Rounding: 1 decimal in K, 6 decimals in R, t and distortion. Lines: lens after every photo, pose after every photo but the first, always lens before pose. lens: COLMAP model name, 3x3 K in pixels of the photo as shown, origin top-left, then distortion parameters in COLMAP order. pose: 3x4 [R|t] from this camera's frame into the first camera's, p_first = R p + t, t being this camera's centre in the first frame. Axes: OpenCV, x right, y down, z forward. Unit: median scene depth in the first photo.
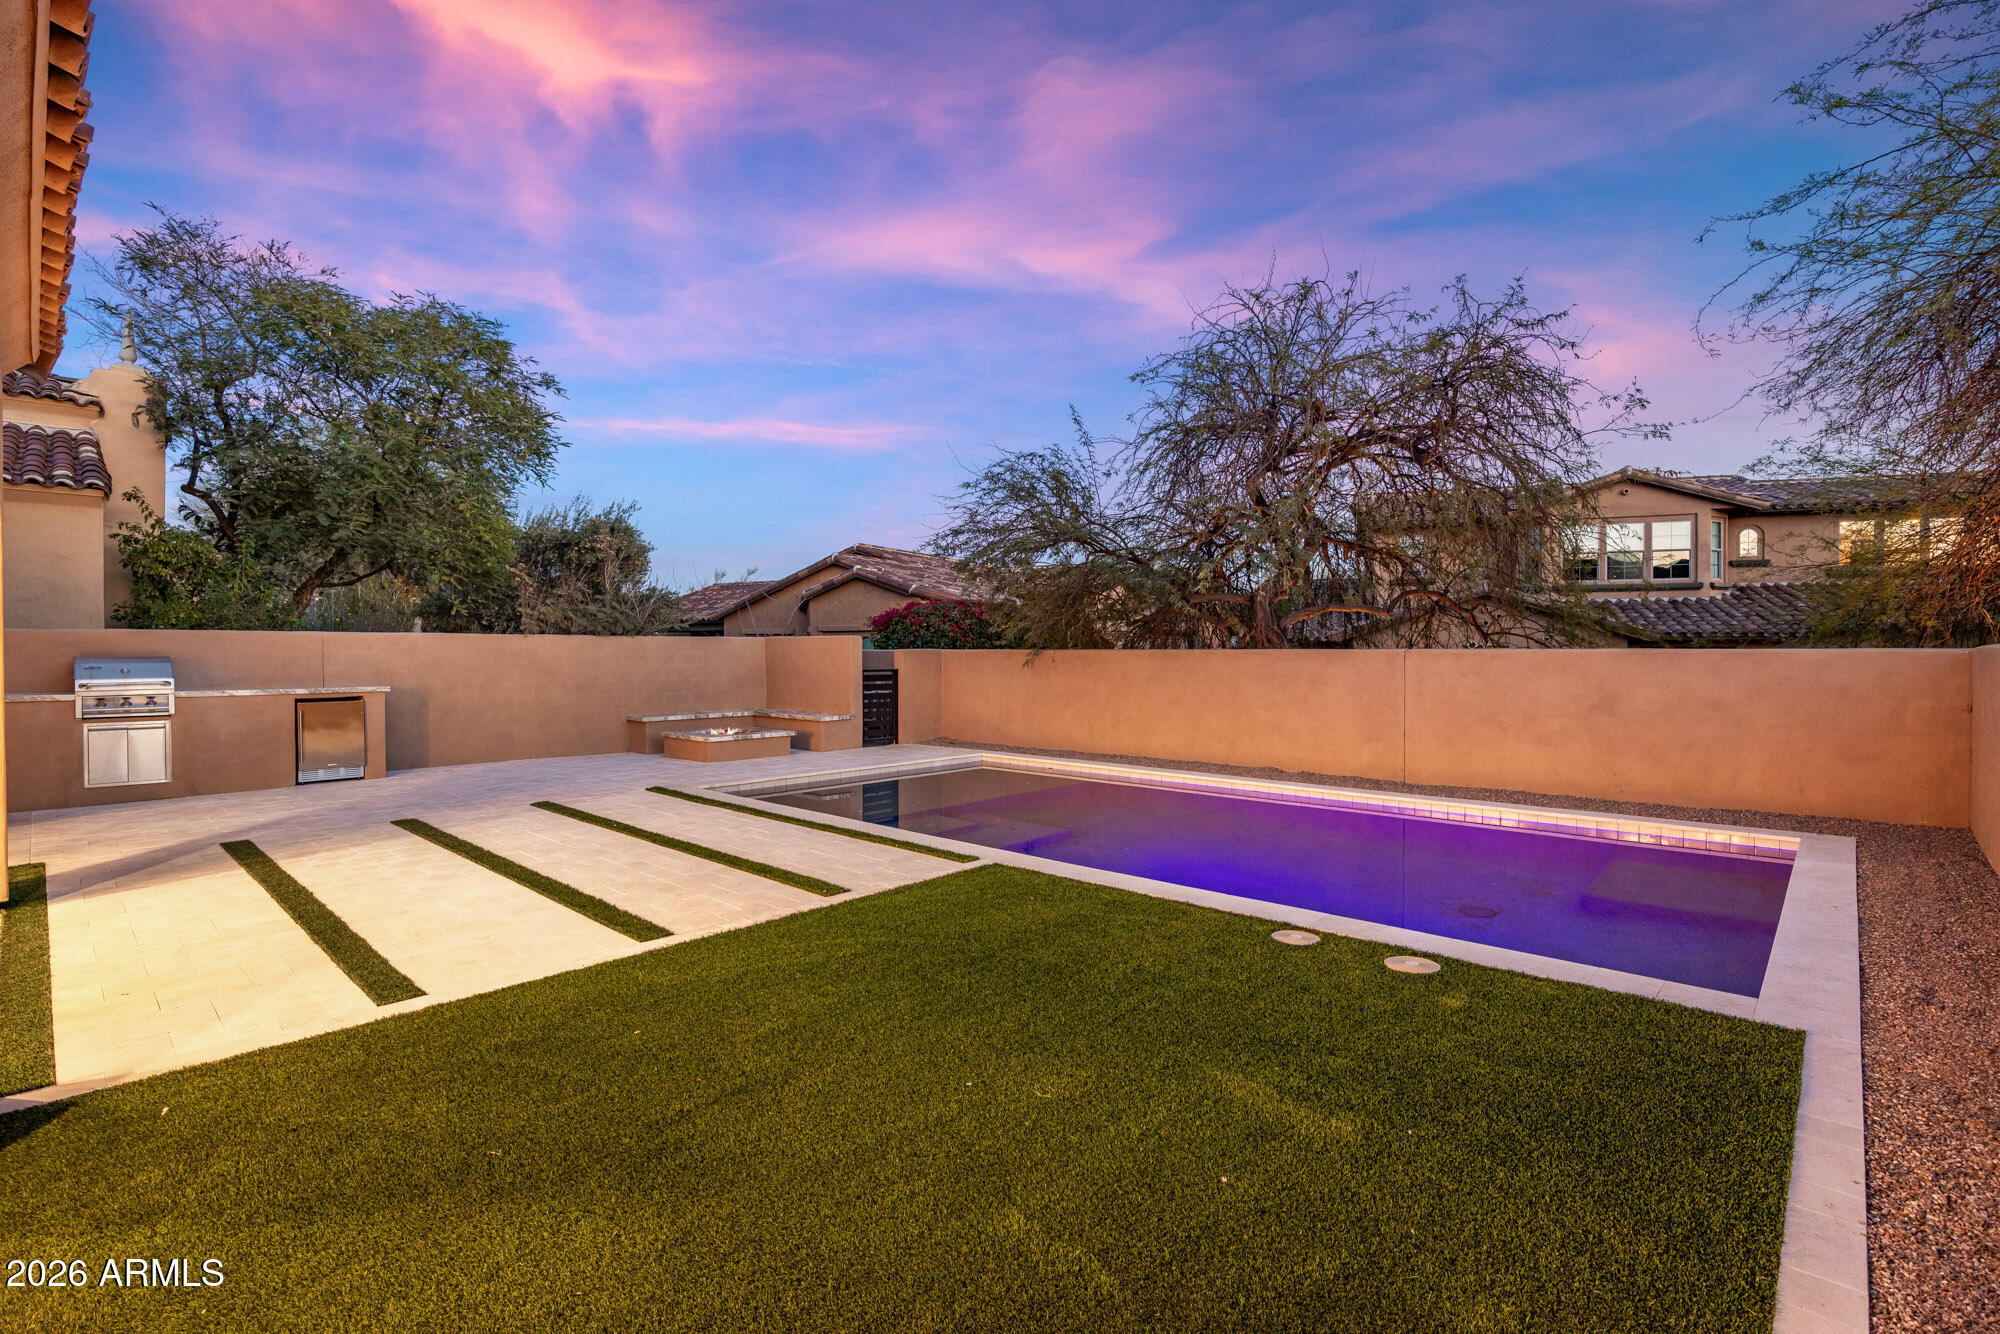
lens RADIAL K [[917.6, 0, 1001.4], [0, 917.6, 662.2], [0, 0, 1]] dist [-0.014407, 0.000882]
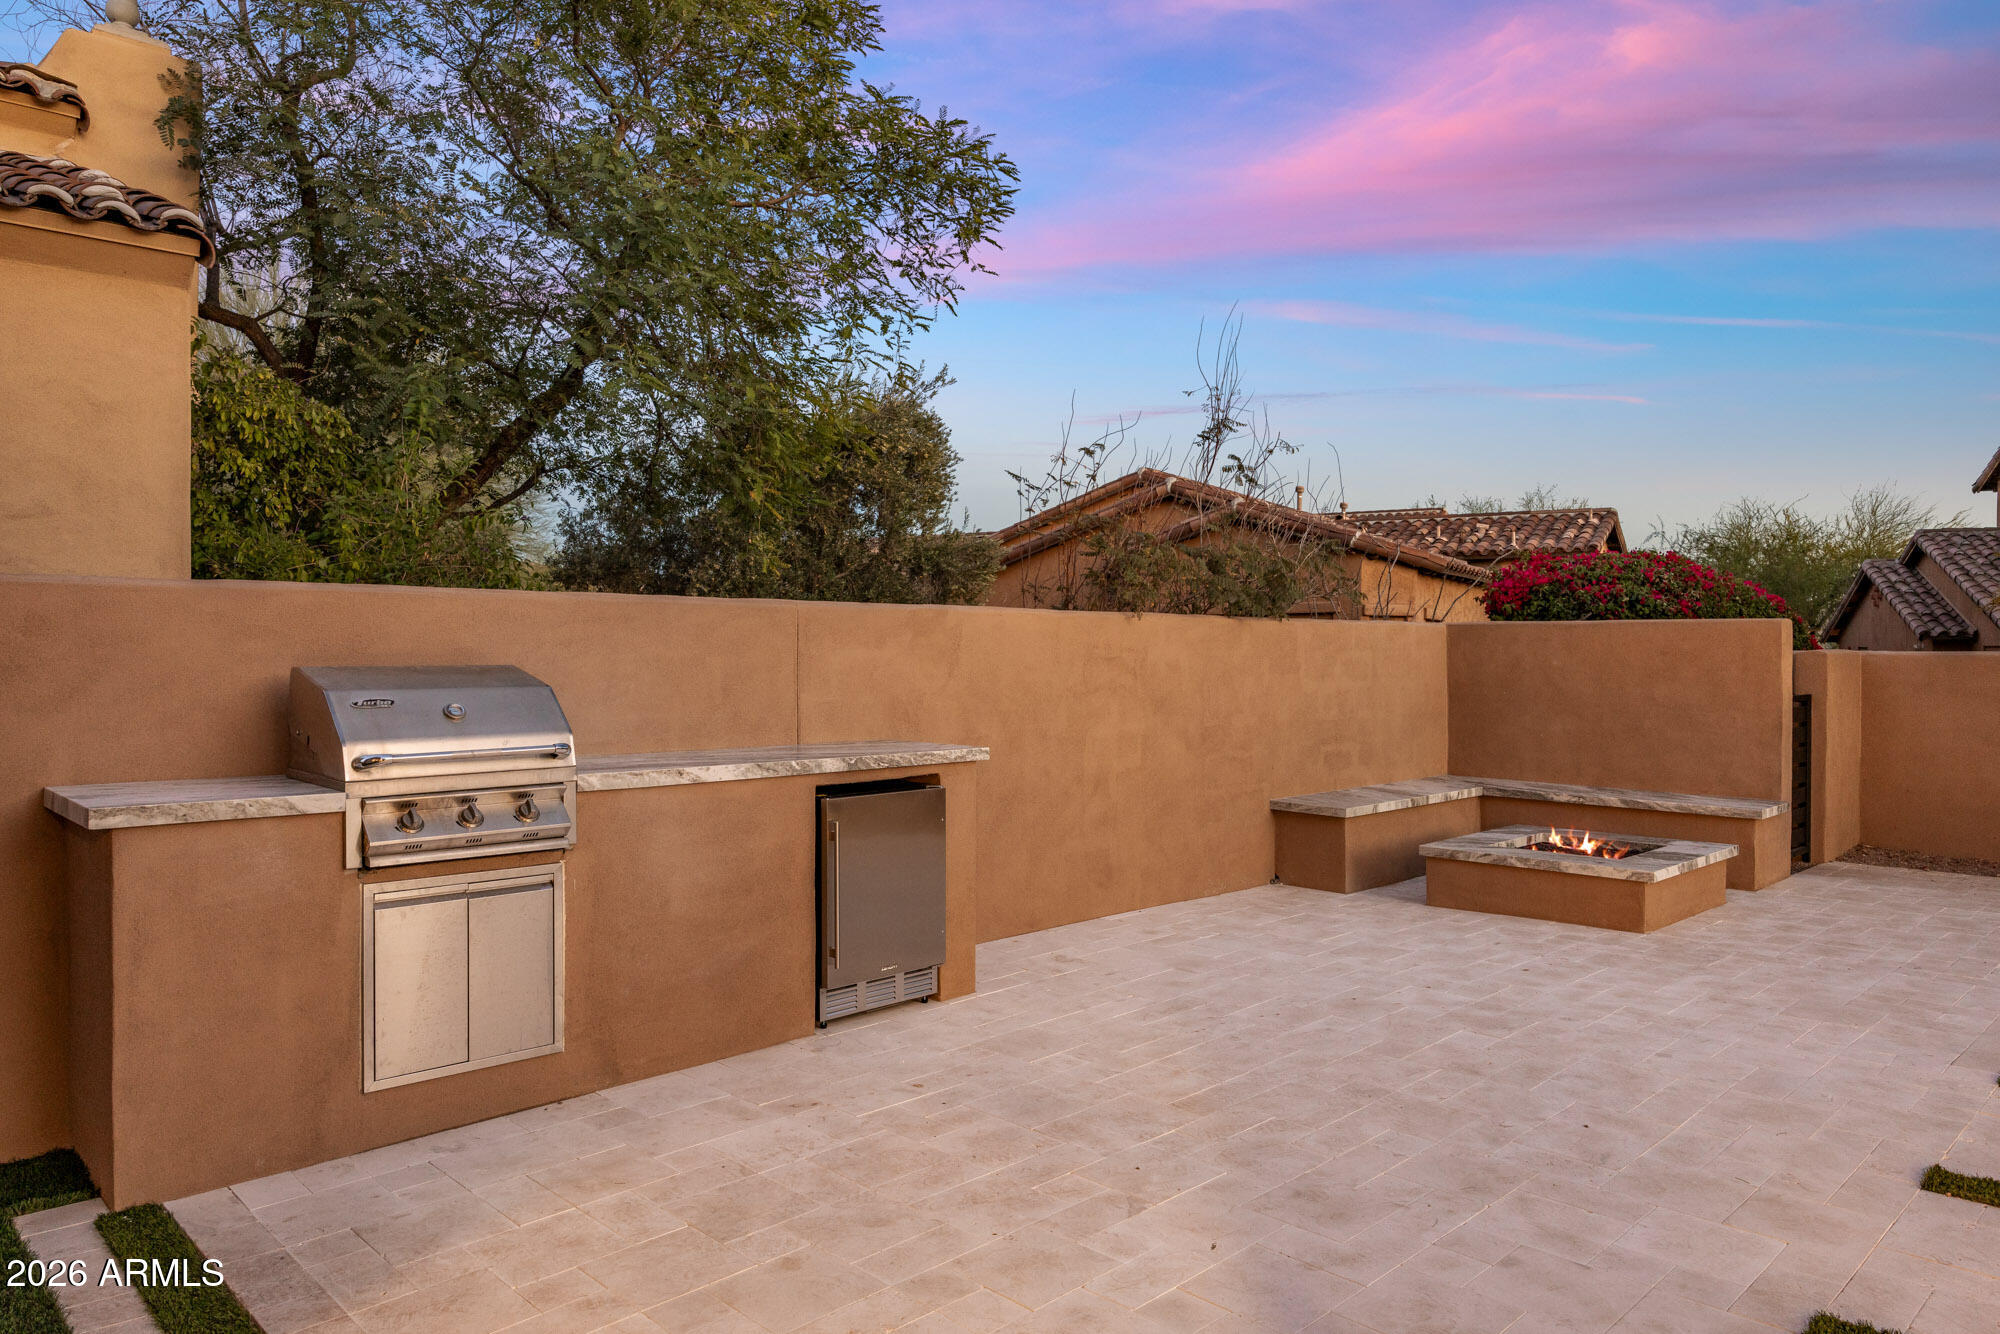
lens RADIAL K [[1330.3, 0, 1005.5], [0, 1330.3, 656.7], [0, 0, 1]] dist [-0.004194, -0.003870]
pose [[0.998795, 0.004425, -0.048887, -0.627995], [-0.004713, 0.999972, -0.005775, -0.007002], [0.048860, 0.005998, 0.998788, 0.452742]]
